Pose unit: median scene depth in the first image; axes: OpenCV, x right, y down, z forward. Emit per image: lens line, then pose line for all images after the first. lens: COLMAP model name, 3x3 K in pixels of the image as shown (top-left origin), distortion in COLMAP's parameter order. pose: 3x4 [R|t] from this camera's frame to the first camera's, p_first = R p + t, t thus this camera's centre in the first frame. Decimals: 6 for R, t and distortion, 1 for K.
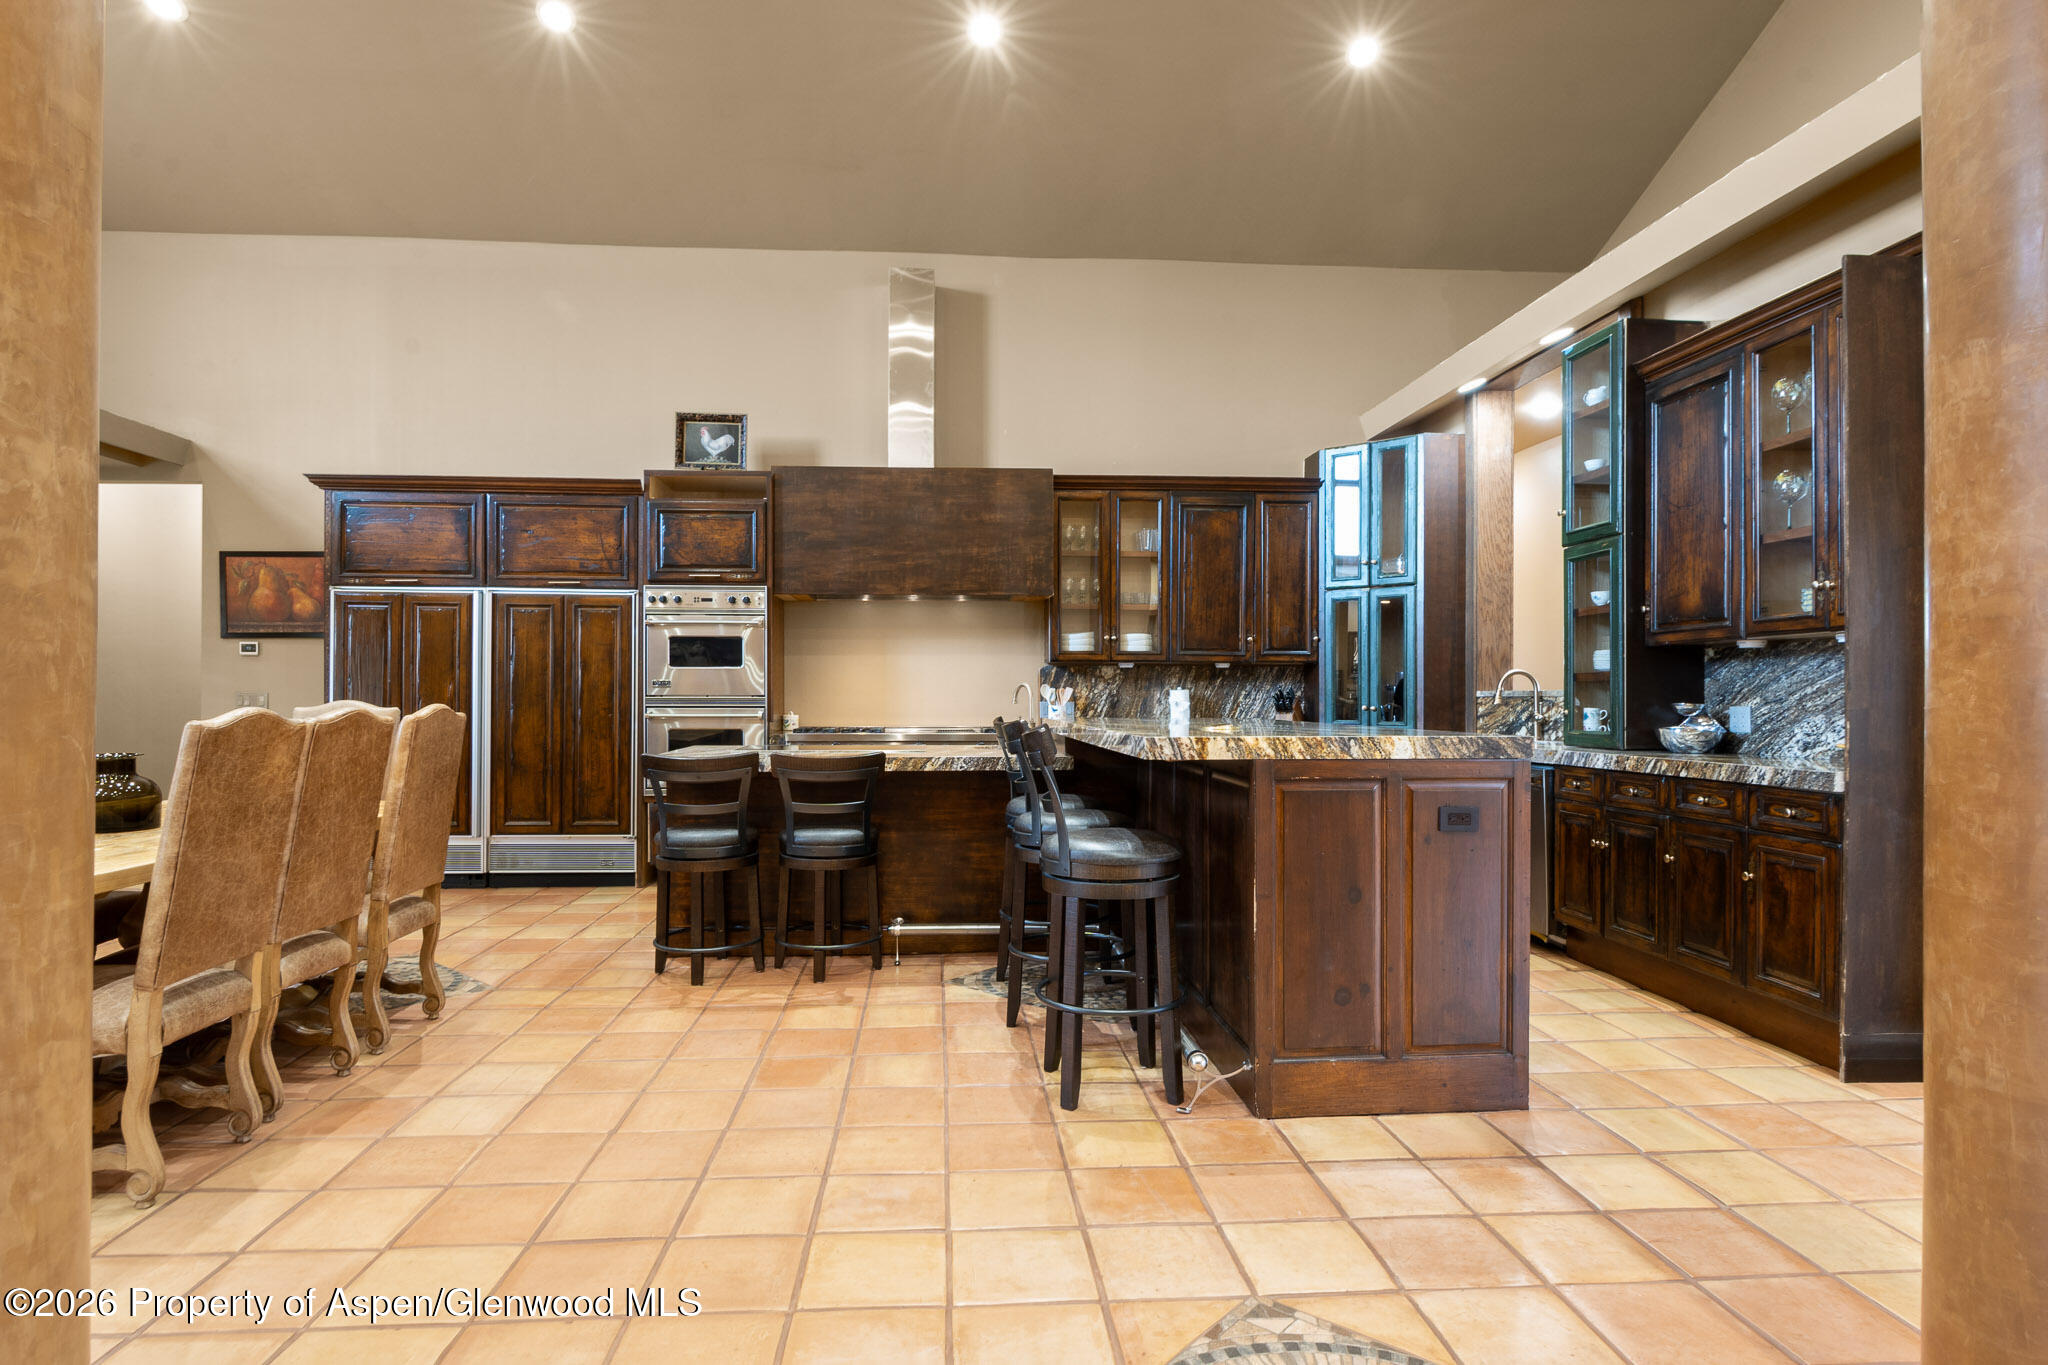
lens RADIAL K [[1093.7, 0, 1011.7], [0, 1093.7, 694.5], [0, 0, 1]] dist [-0.006771, -0.001651]
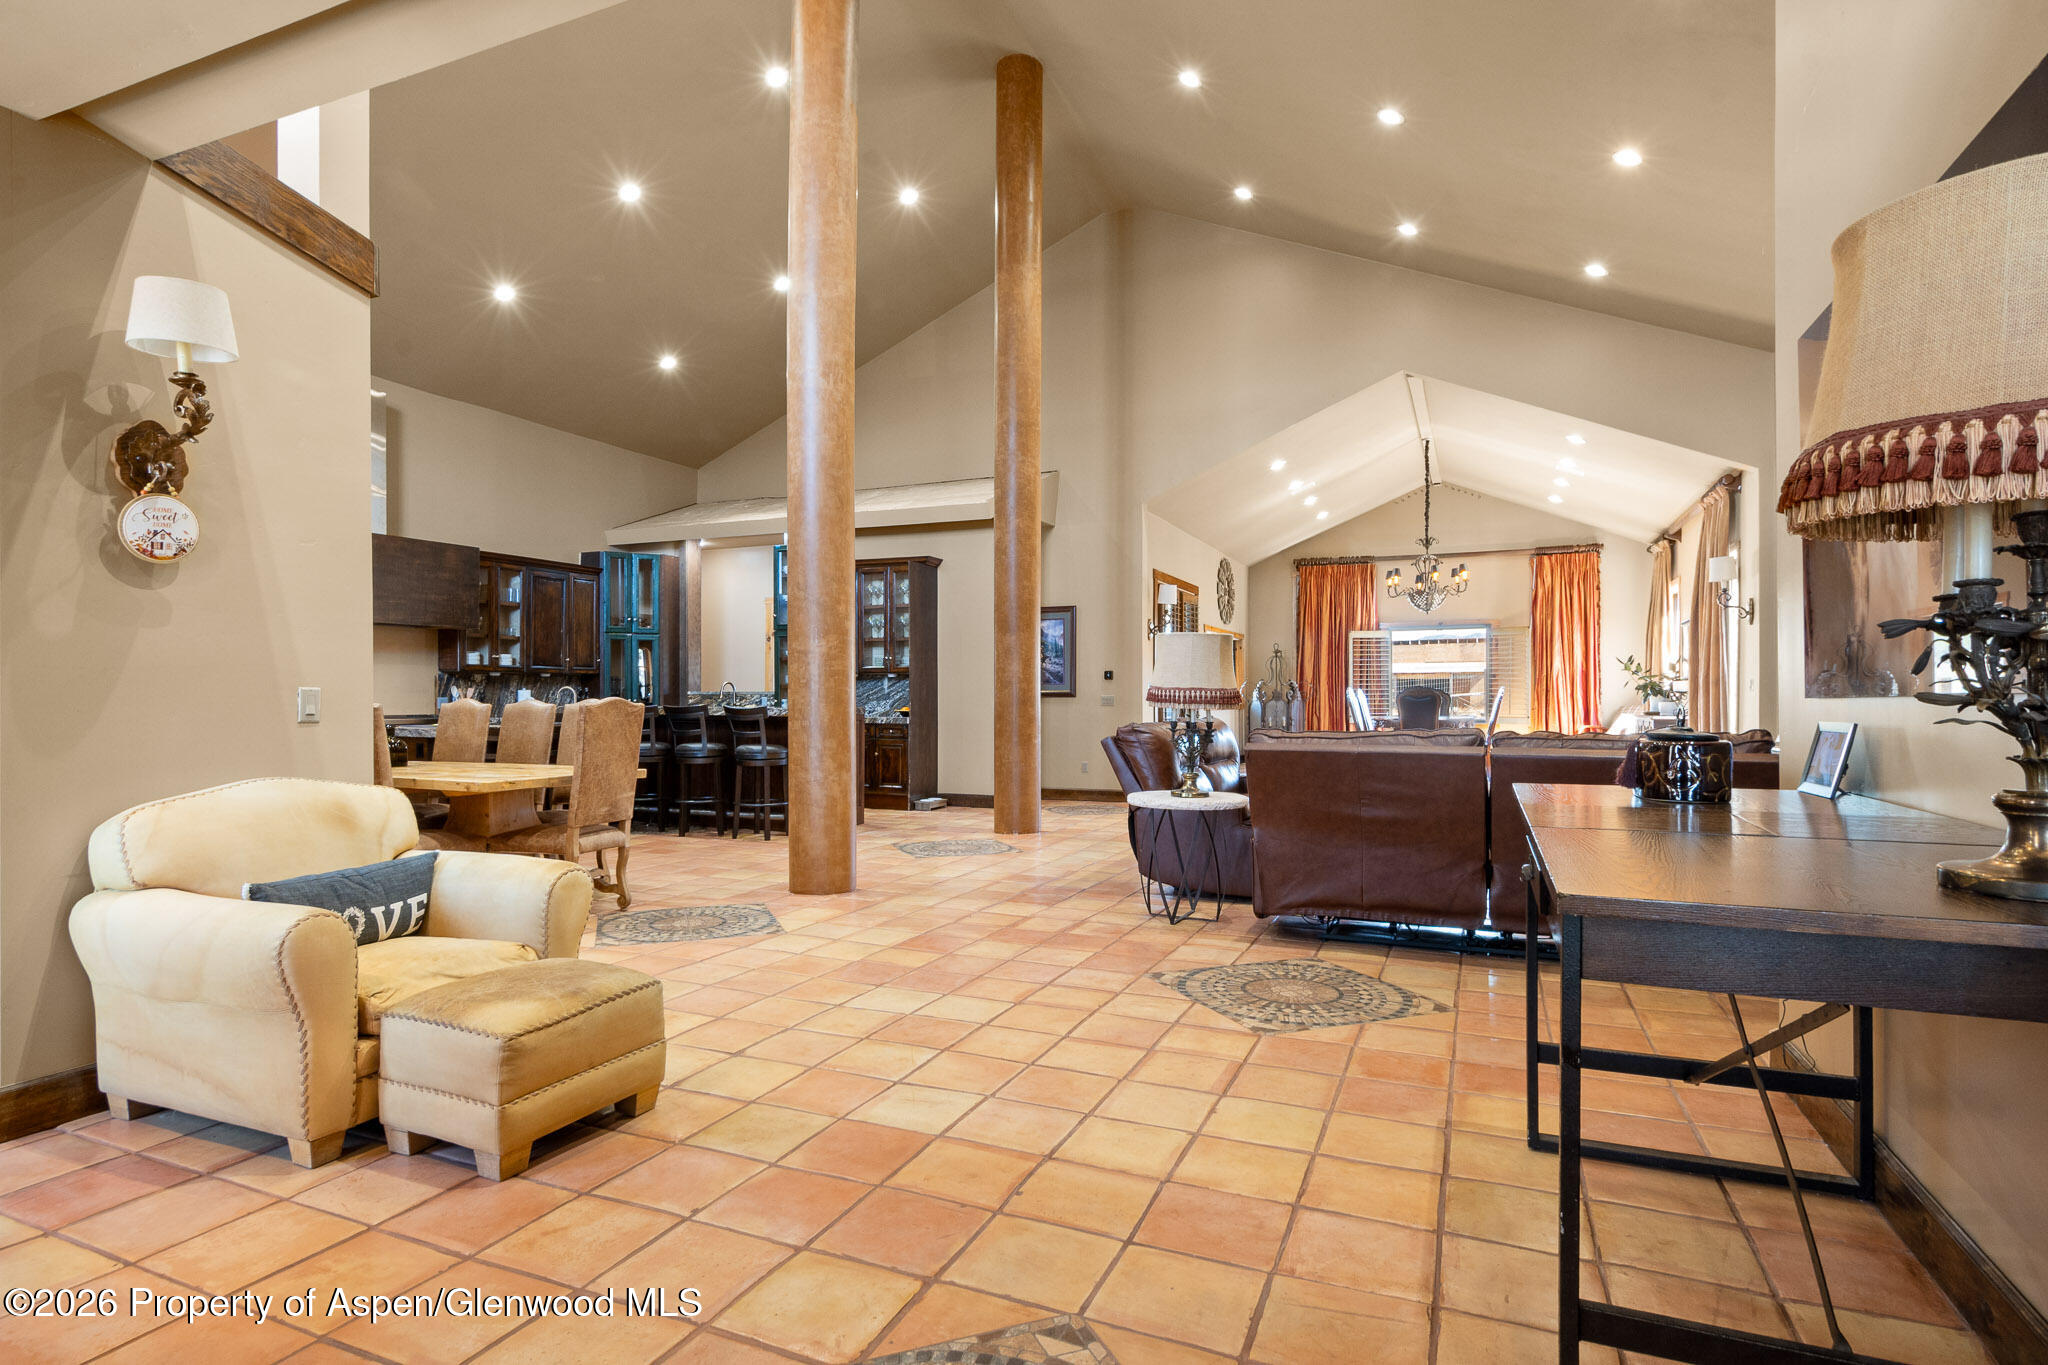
lens RADIAL K [[1063.2, 0, 1019.4], [0, 1063.2, 708.1], [0, 0, 1]] dist [-0.002629, -0.001547]
pose [[0.484740, -0.009211, 0.874610, -0.964347], [-0.002932, 0.999922, 0.012156, 0.001337], [-0.874653, -0.008457, 0.484675, -0.437846]]
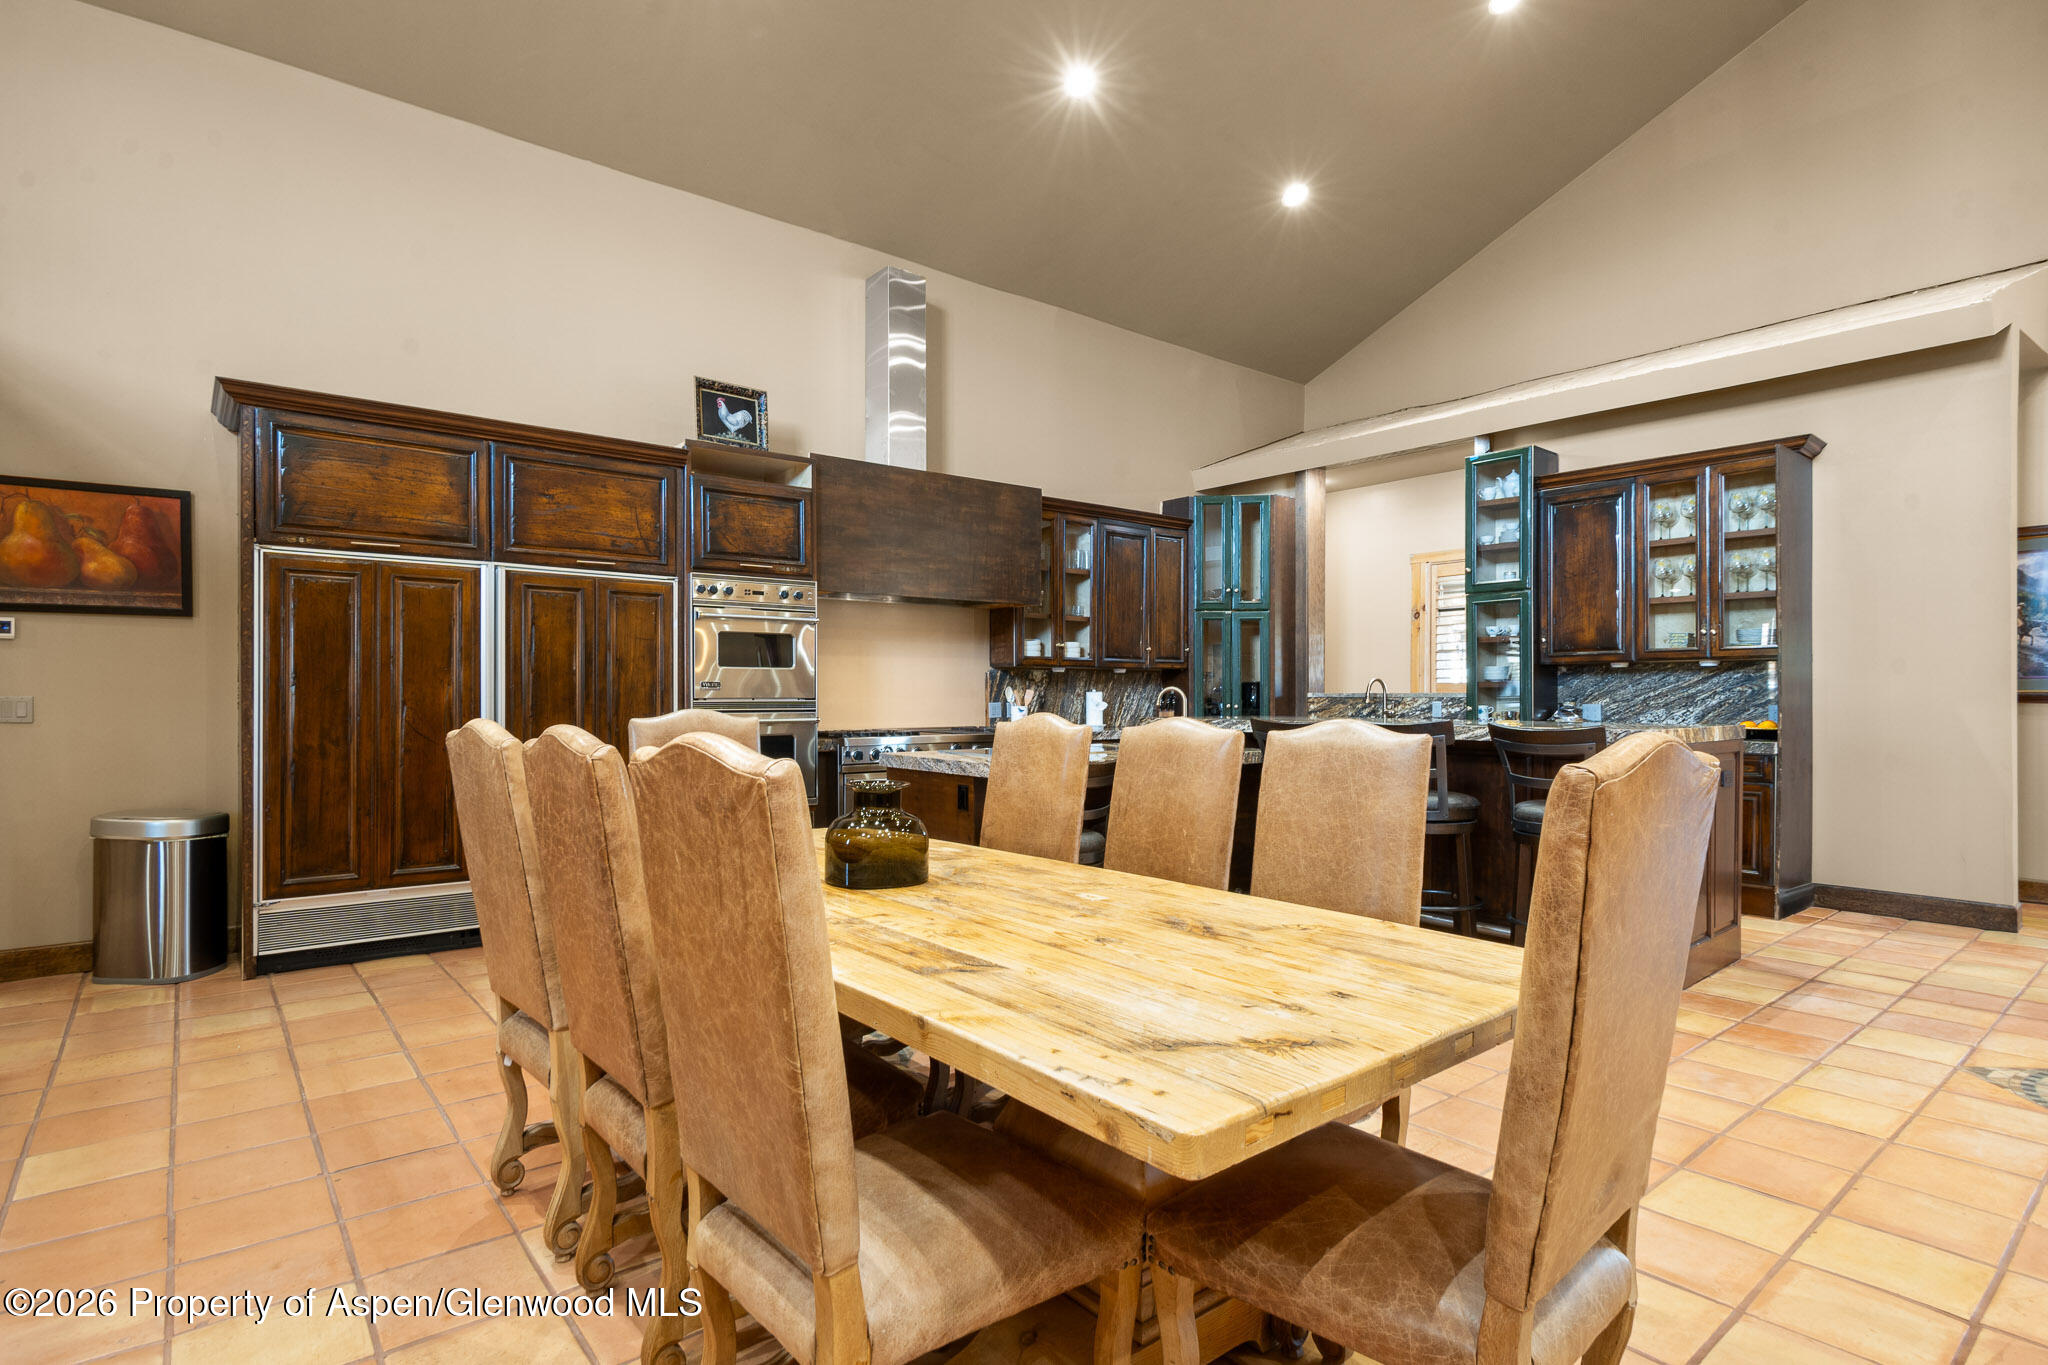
lens RADIAL K [[1021.3, 0, 1033.3], [0, 1021.3, 702.7], [0, 0, 1]] dist [-0.000357, -0.001708]
pose [[0.820026, -0.006061, 0.572294, -0.579286], [0.000295, 0.999948, 0.010167, -0.004170], [-0.572326, -0.008168, 0.819985, 0.175479]]
